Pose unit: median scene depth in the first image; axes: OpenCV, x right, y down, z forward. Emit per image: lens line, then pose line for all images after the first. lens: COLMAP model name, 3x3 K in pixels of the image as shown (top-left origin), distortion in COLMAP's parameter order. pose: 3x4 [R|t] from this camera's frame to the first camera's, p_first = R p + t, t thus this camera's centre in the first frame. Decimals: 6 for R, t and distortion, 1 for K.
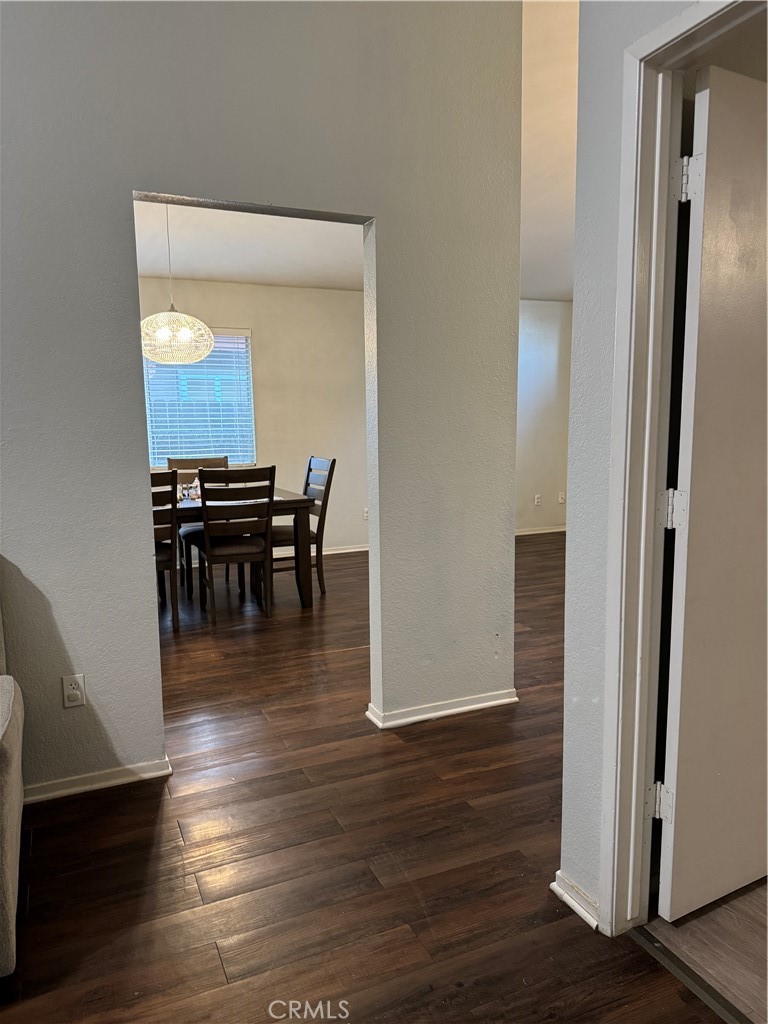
lens RADIAL K [[717.5, 0, 379.4], [0, 717.5, 512.8], [0, 0, 1]] dist [0.116726, -0.166433]
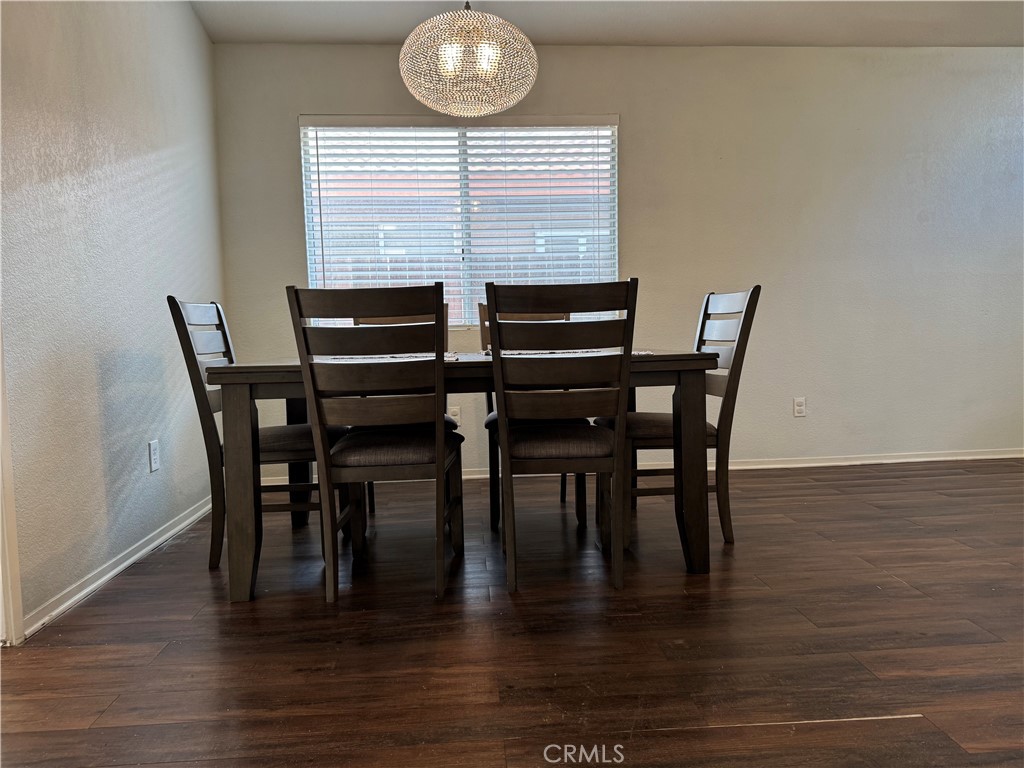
lens RADIAL K [[715.6, 0, 512.8], [0, 715.6, 385.3], [0, 0, 1]] dist [0.117848, -0.175773]
pose [[0.939807, 0.019567, -0.341145, -0.049911], [-0.037127, 0.998296, -0.045021, 0.027368], [0.339683, 0.054976, 0.938932, 0.455958]]
